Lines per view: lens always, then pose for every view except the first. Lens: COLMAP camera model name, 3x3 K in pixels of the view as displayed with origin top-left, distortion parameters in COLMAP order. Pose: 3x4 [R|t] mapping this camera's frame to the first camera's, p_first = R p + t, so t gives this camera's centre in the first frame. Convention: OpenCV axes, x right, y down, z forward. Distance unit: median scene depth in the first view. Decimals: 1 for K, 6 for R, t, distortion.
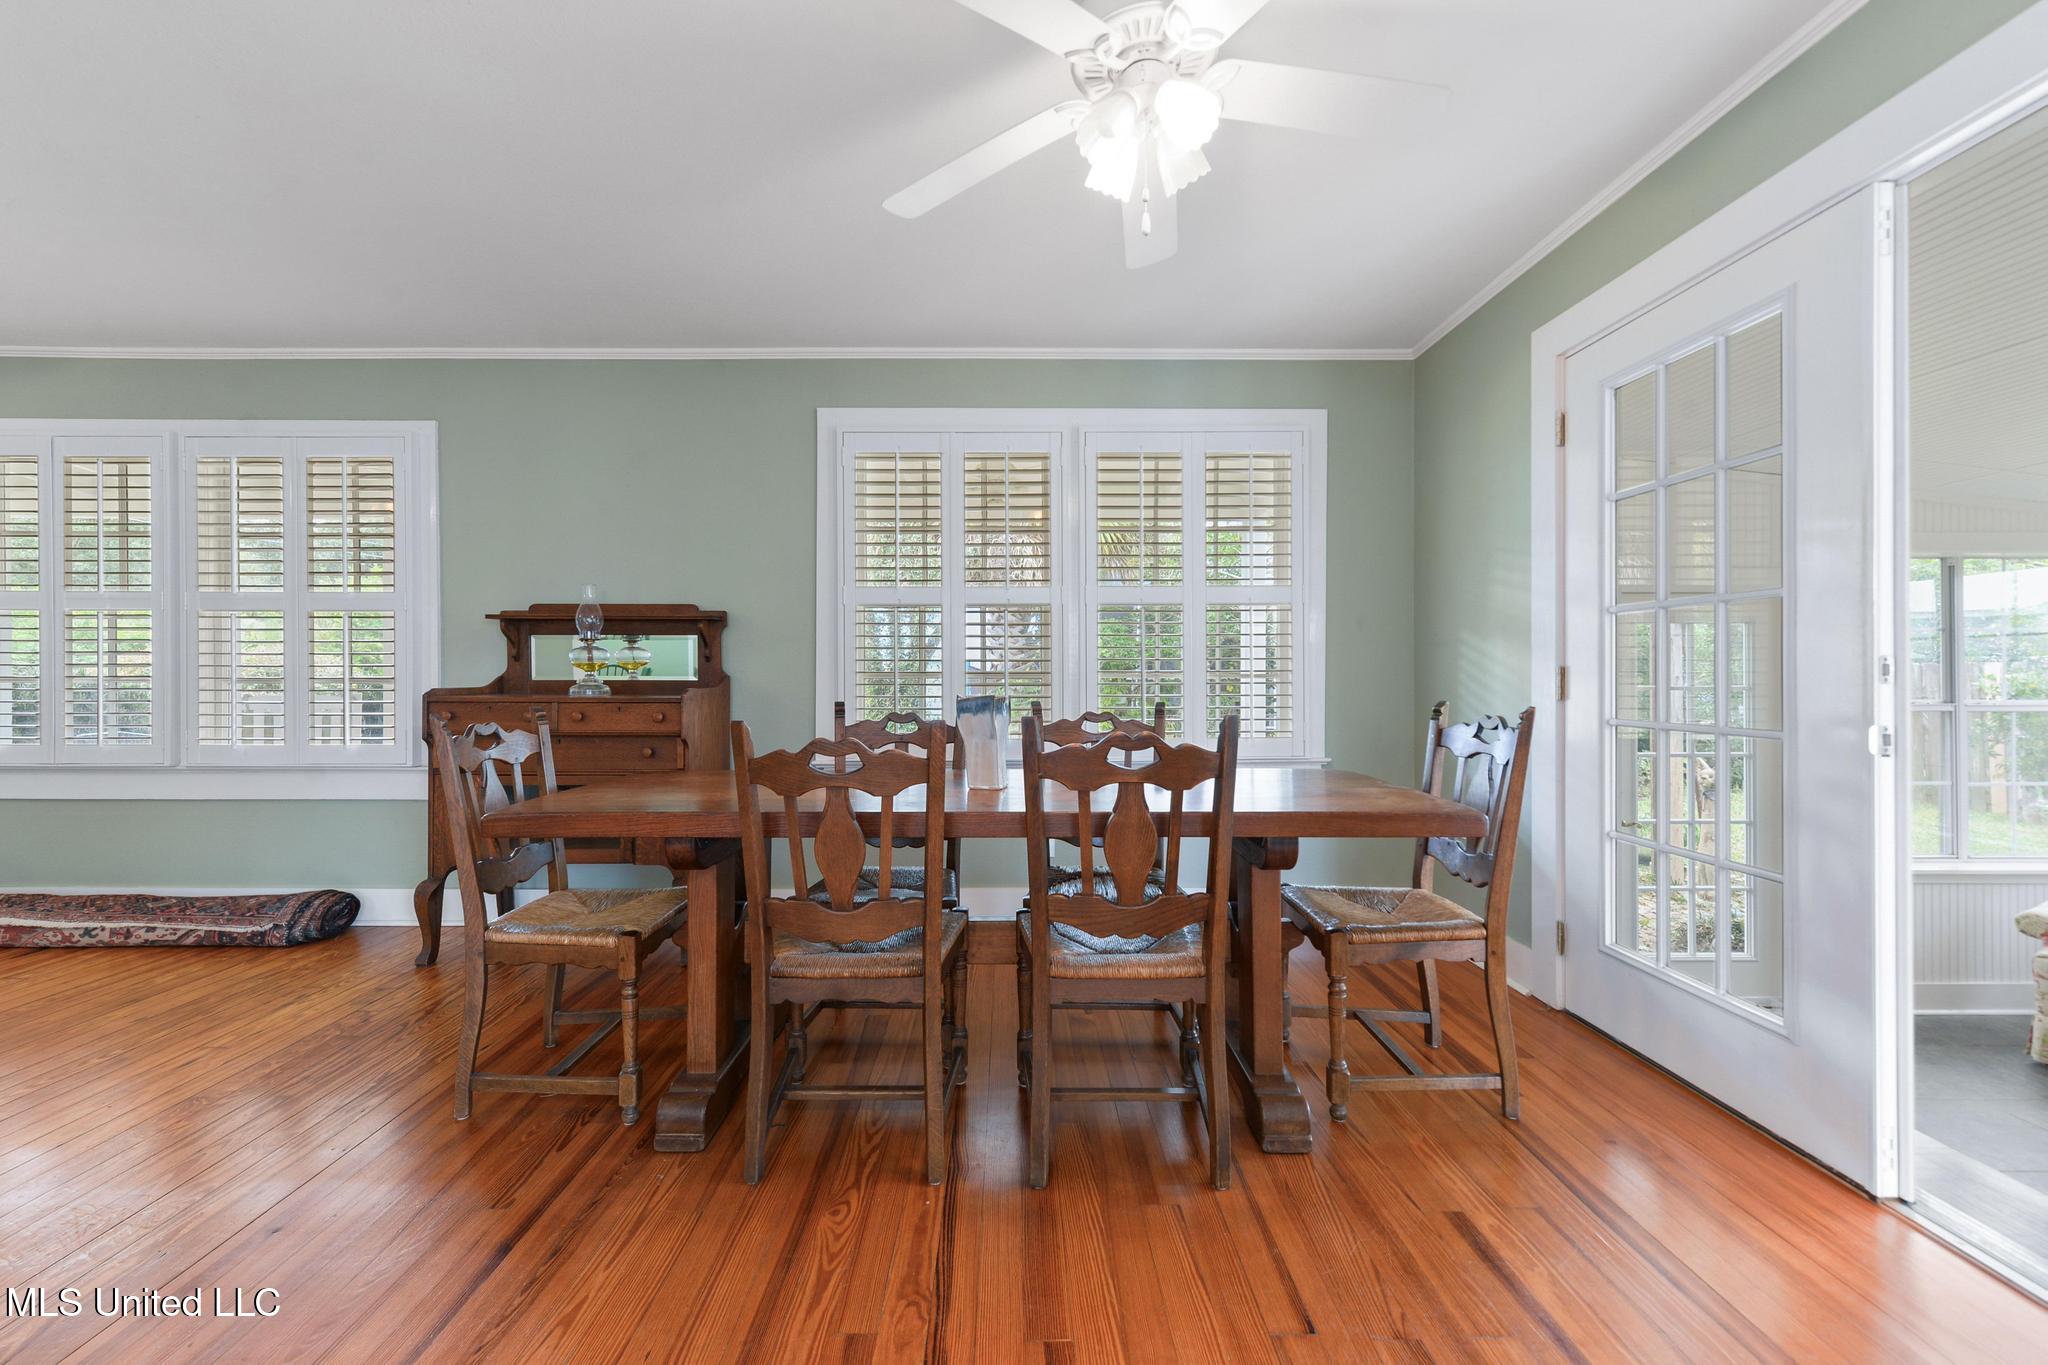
lens RADIAL K [[805.5, 0, 1023.0], [0, 805.5, 682.4], [0, 0, 1]] dist [-0.000388, 0.000010]
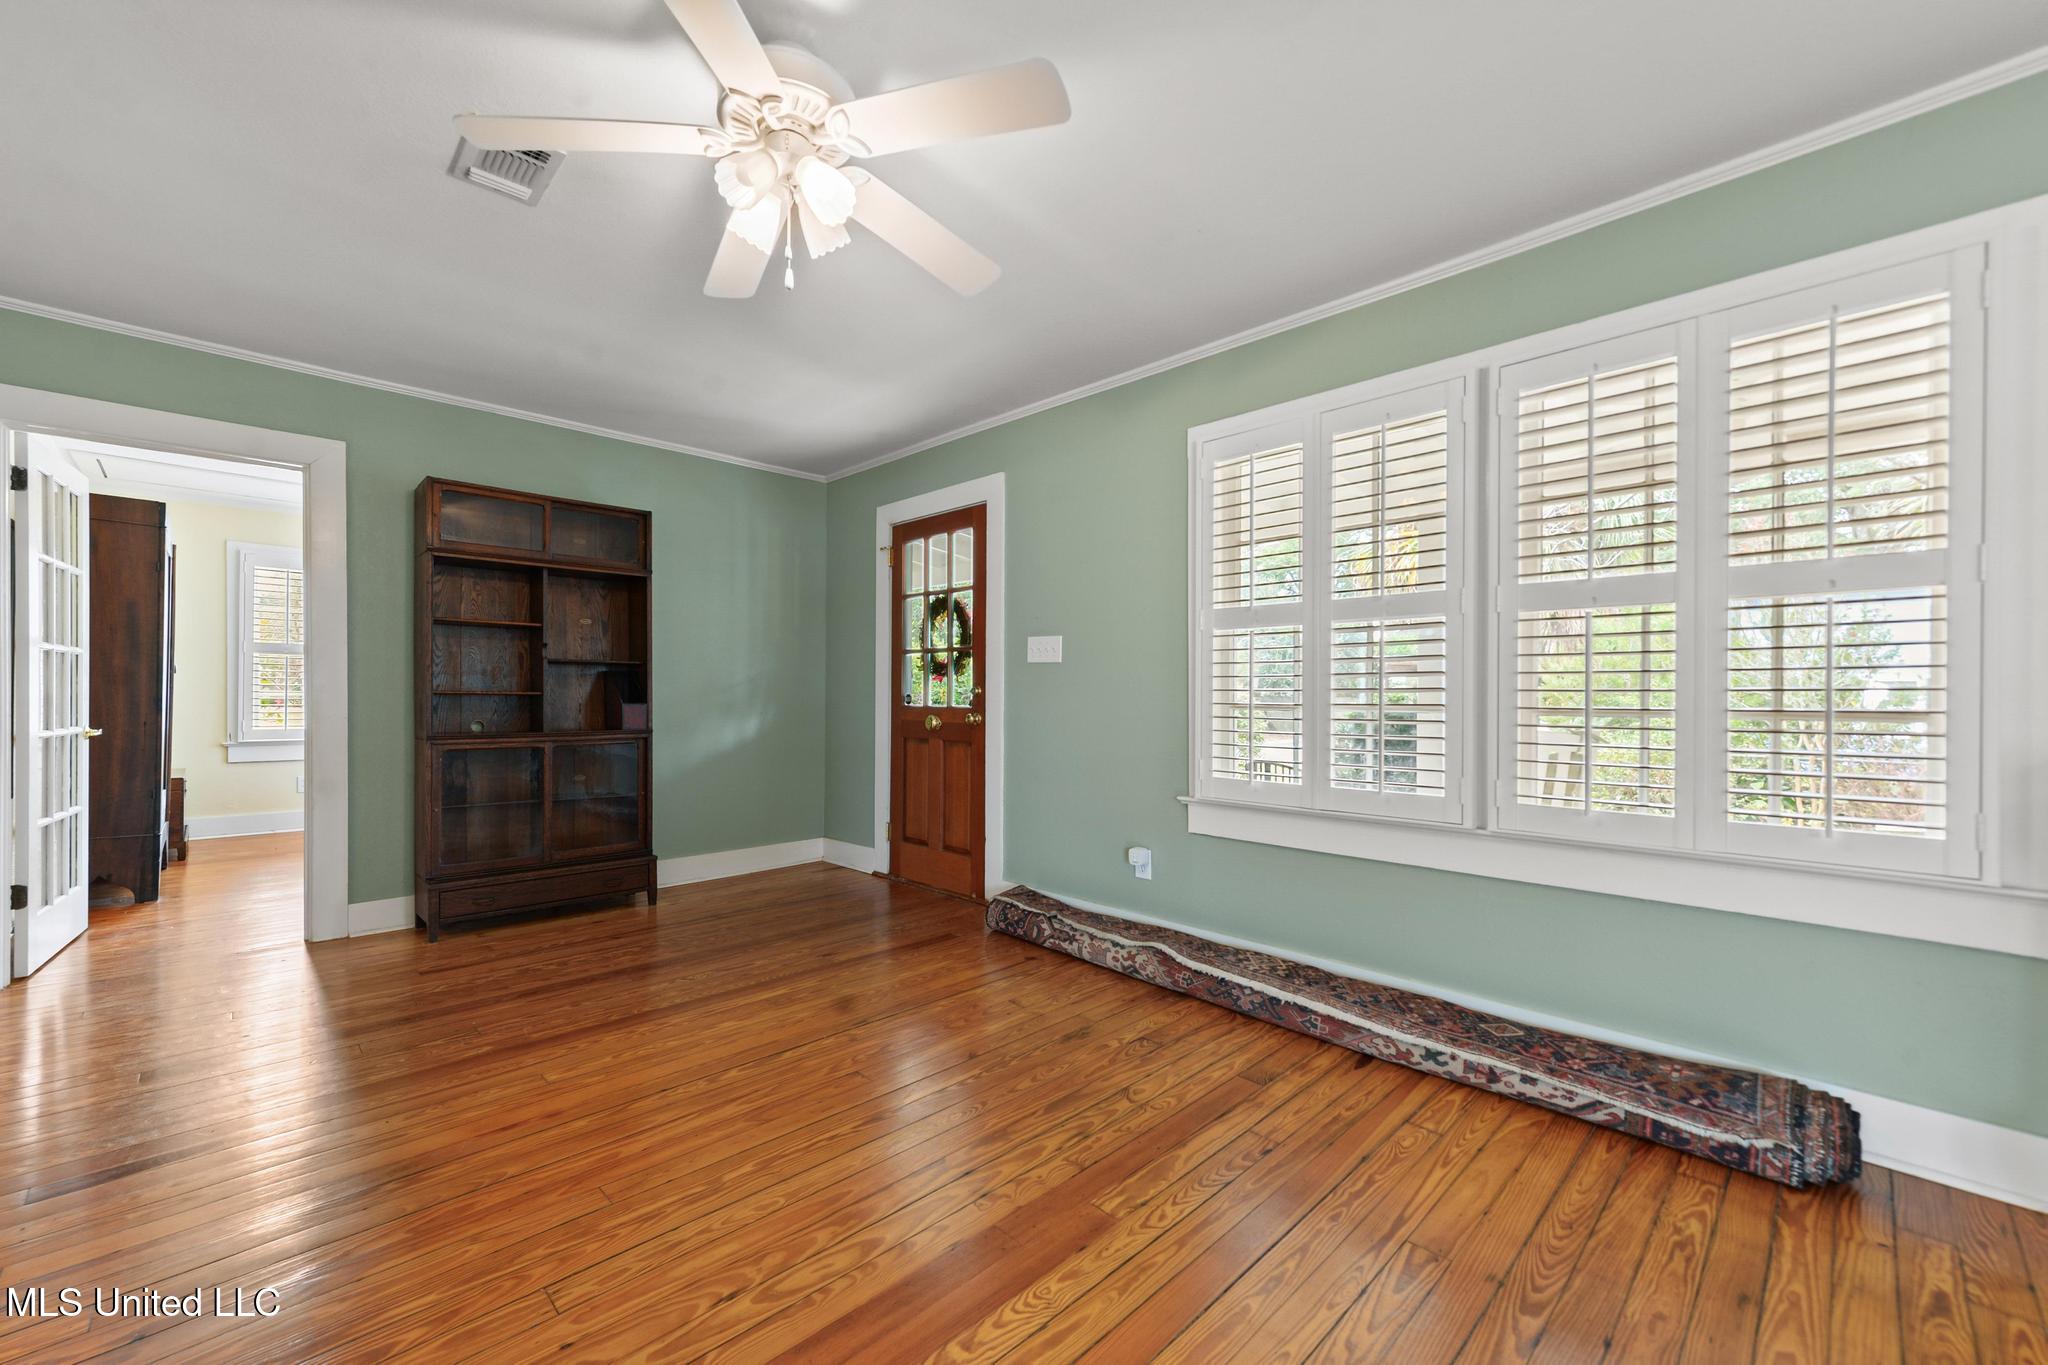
lens RADIAL K [[805.5, 0, 1013.7], [0, 805.5, 688.7], [0, 0, 1]] dist [-0.000388, 0.000010]
pose [[0.702026, 0.000416, -0.712151, -0.903804], [-0.001778, 0.999998, -0.001168, -0.020879], [0.712149, 0.002087, 0.702025, 0.215044]]
